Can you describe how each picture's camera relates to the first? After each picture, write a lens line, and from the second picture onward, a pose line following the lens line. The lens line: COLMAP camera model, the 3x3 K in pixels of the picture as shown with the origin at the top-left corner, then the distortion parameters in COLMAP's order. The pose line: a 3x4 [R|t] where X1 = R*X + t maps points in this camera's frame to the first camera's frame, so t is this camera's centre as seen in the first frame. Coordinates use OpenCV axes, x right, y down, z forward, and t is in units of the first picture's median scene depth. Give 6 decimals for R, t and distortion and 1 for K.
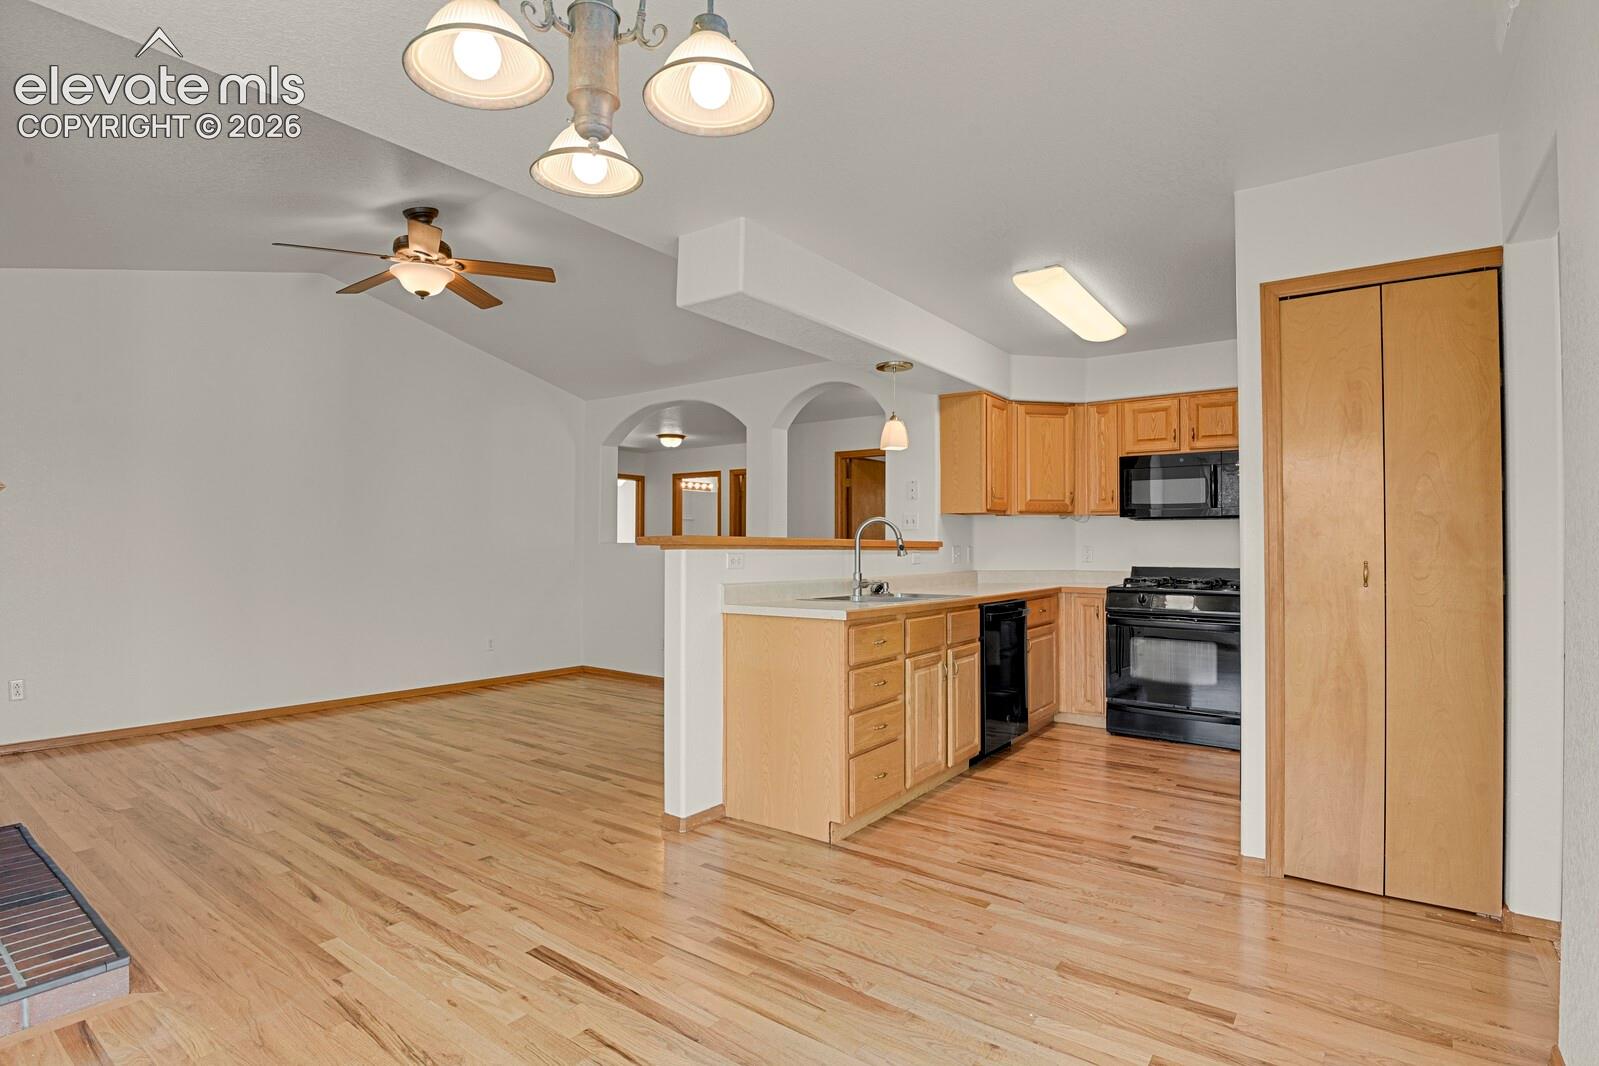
lens RADIAL K [[782.8, 0, 795.6], [0, 782.8, 533.3], [0, 0, 1]] dist [-0.026530, -0.001472]
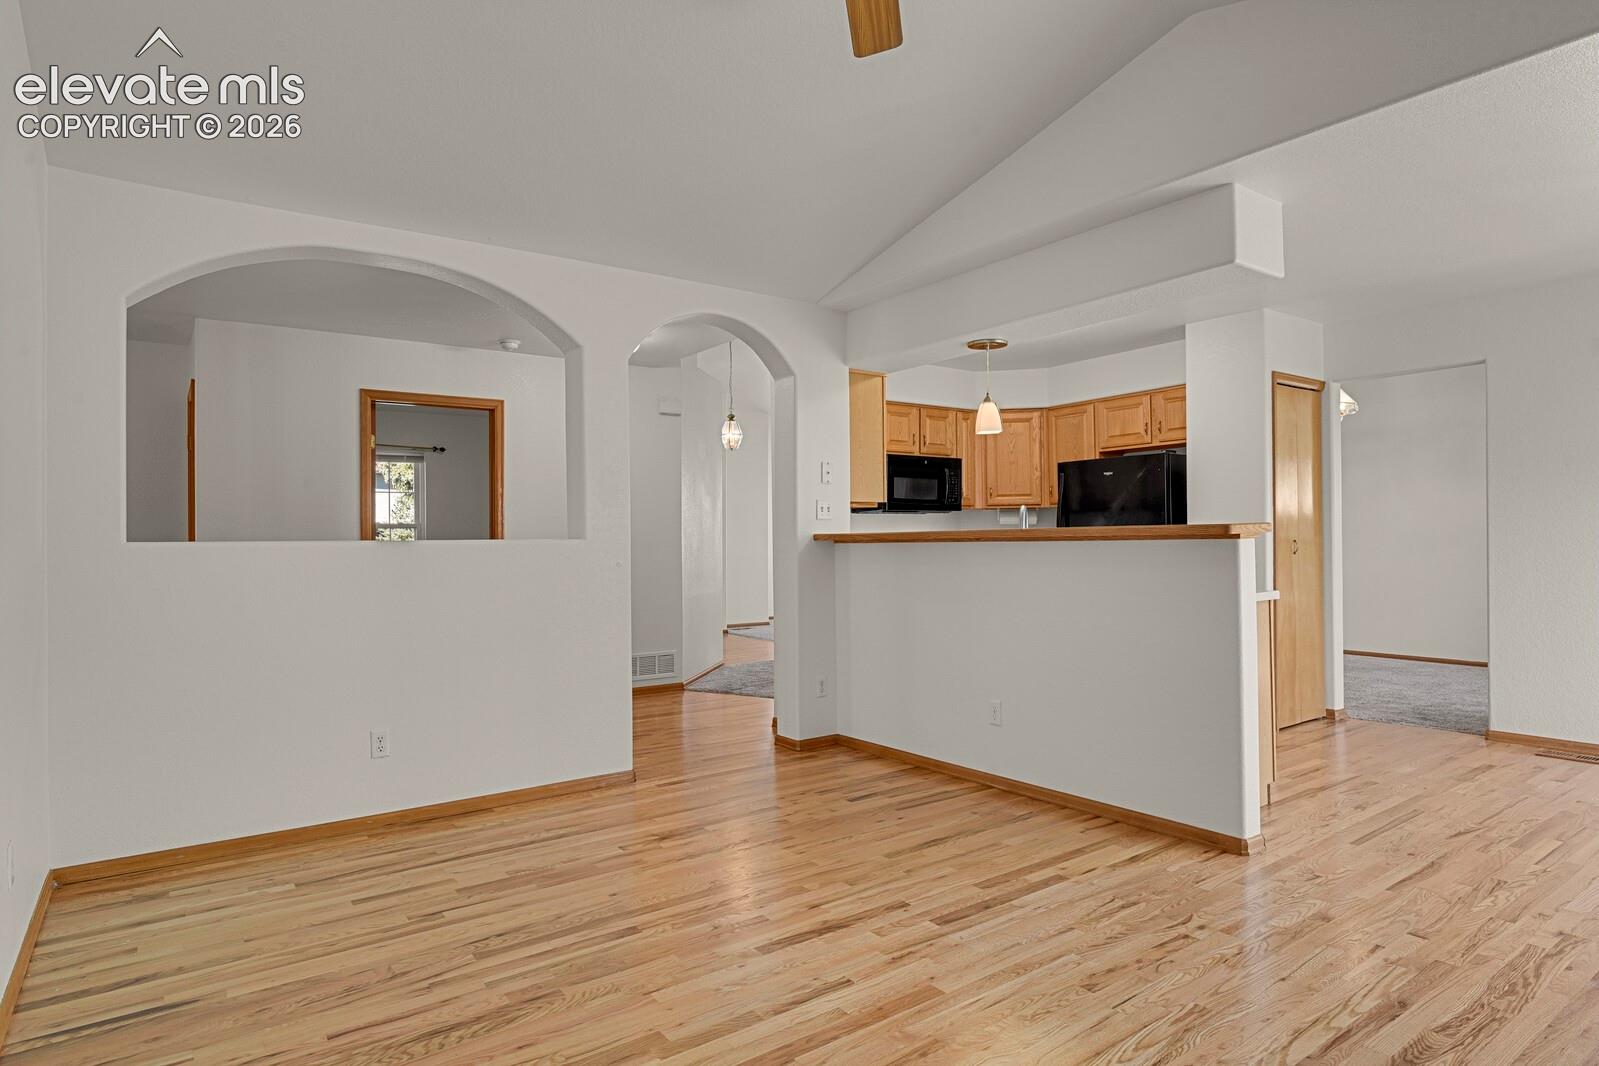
lens RADIAL K [[897.1, 0, 805.1], [0, 897.1, 533.9], [0, 0, 1]] dist [-0.012622, -0.001145]
pose [[0.301750, -0.003127, 0.953382, -1.127916], [-0.001799, 0.999991, 0.003849, 0.011311], [-0.953385, -0.002876, 0.301742, 1.038209]]
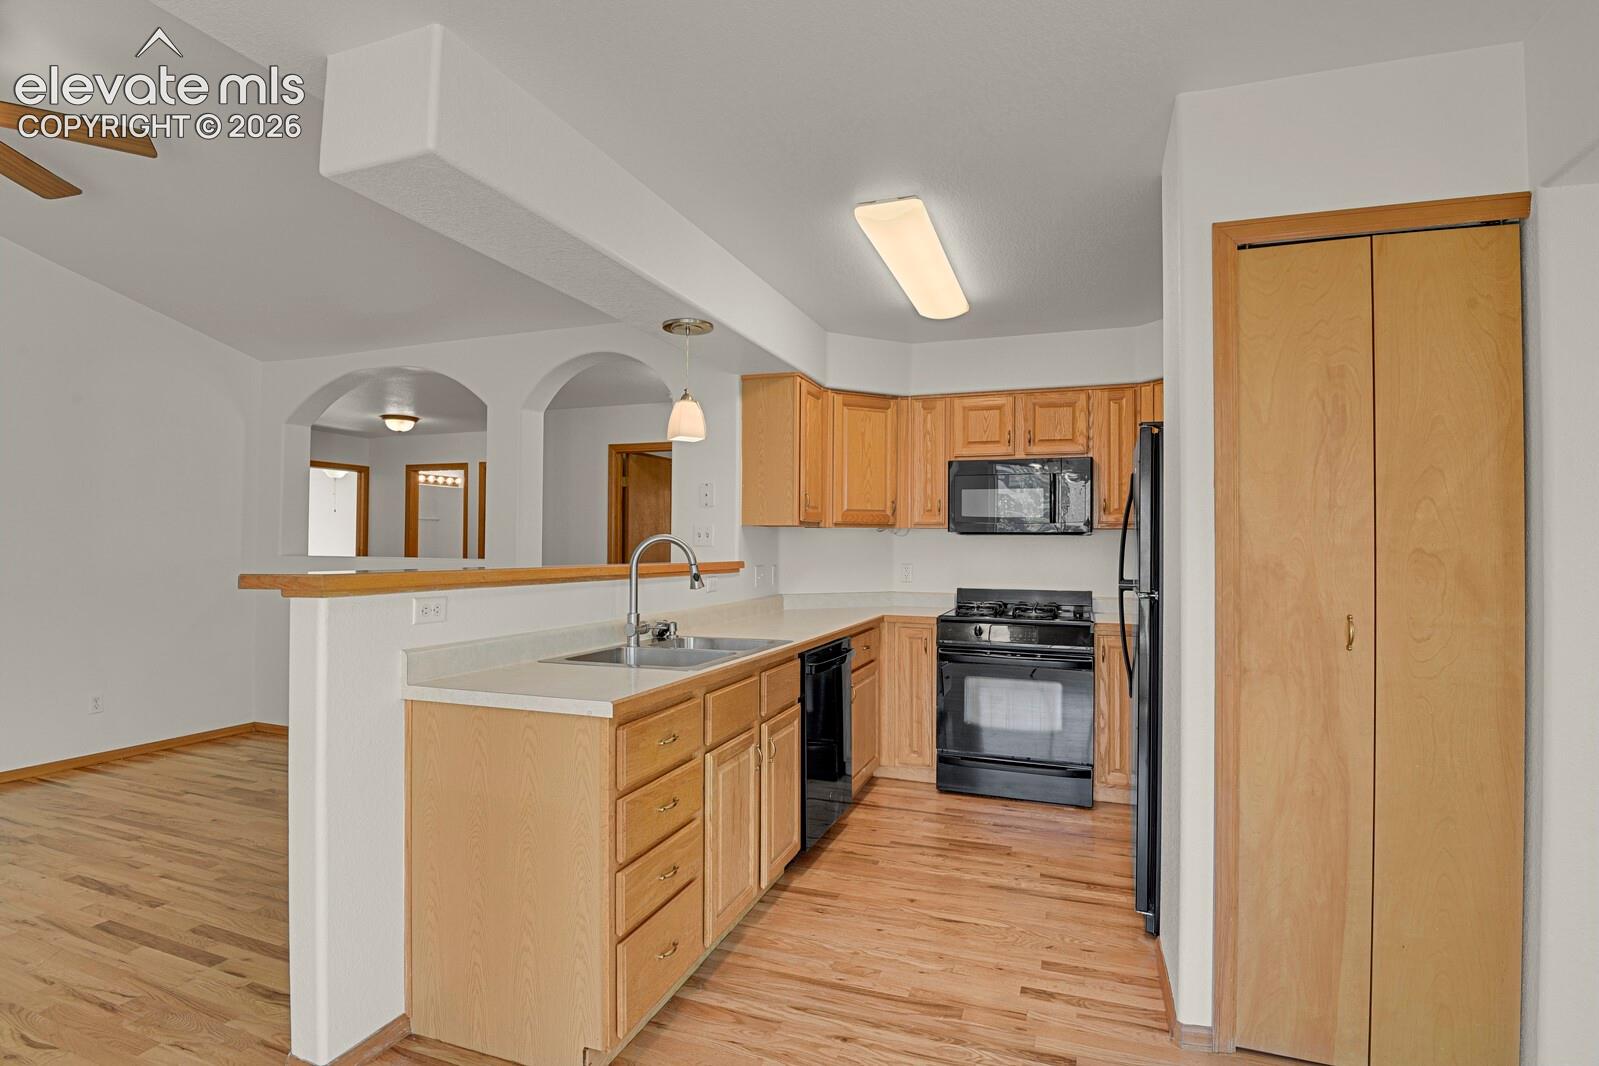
lens RADIAL K [[782.8, 0, 795.1], [0, 782.8, 532.3], [0, 0, 1]] dist [-0.026530, -0.001472]
pose [[0.961130, 0.008189, 0.275973, 0.027175], [-0.008489, 0.999964, -0.000107, -0.026226], [-0.275964, -0.002240, 0.961165, 0.317296]]
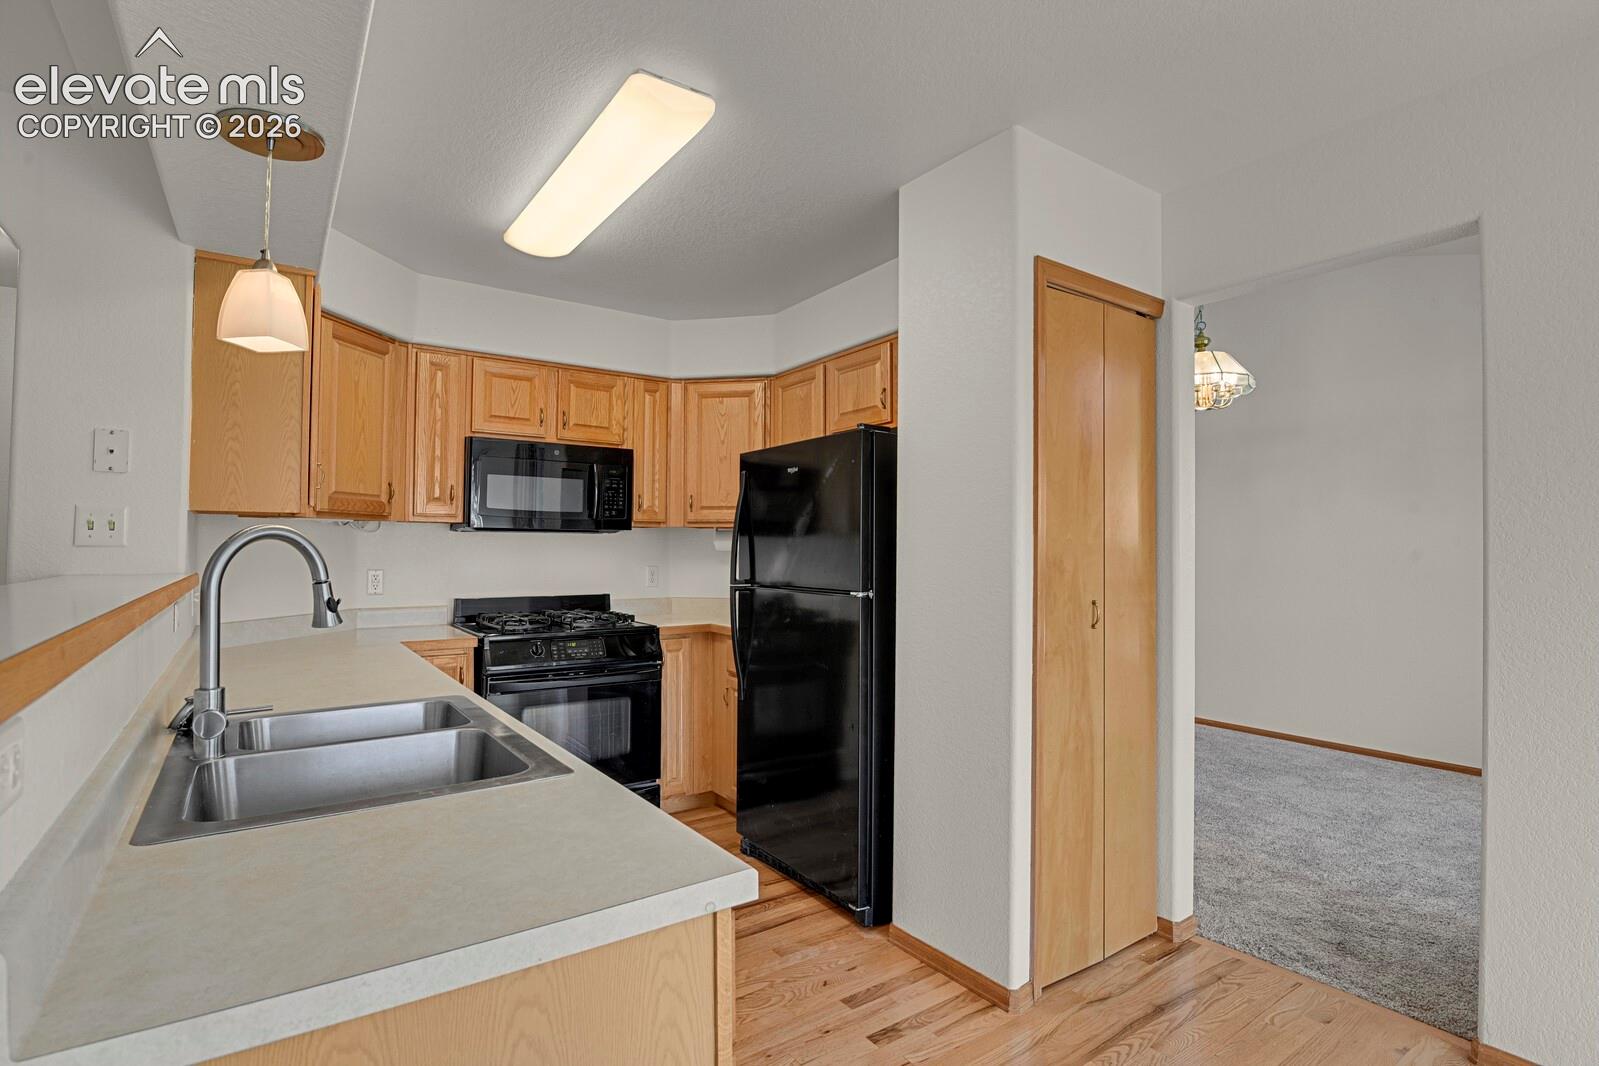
lens RADIAL K [[782.8, 0, 804.8], [0, 782.8, 533.9], [0, 0, 1]] dist [-0.026530, -0.001472]
pose [[0.320963, 0.016076, 0.946955, -0.169984], [-0.018543, 0.999771, -0.010687, -0.018444], [-0.946910, -0.014129, 0.321187, 0.729454]]
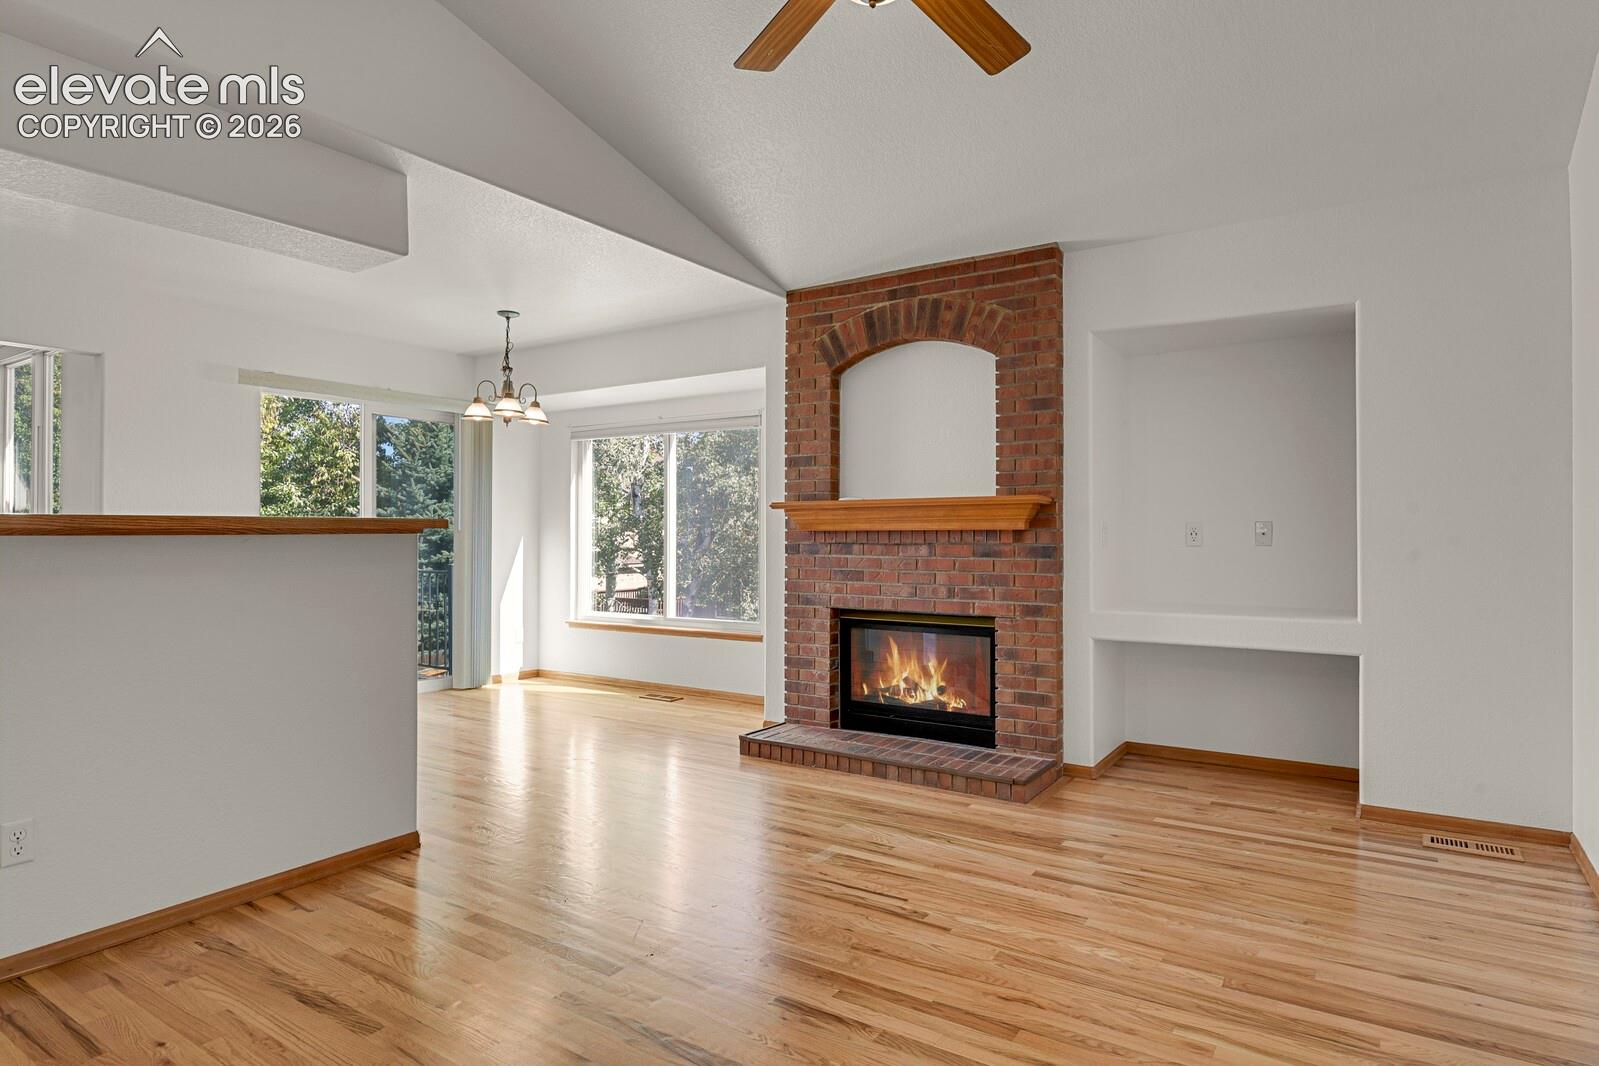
lens RADIAL K [[897.1, 0, 792.9], [0, 897.1, 532.3], [0, 0, 1]] dist [-0.012622, -0.001145]
pose [[-0.998911, -0.005050, -0.046389, -0.483862], [-0.004161, 0.999806, -0.019238, 0.033422], [0.046477, -0.019024, -0.998738, 1.810527]]
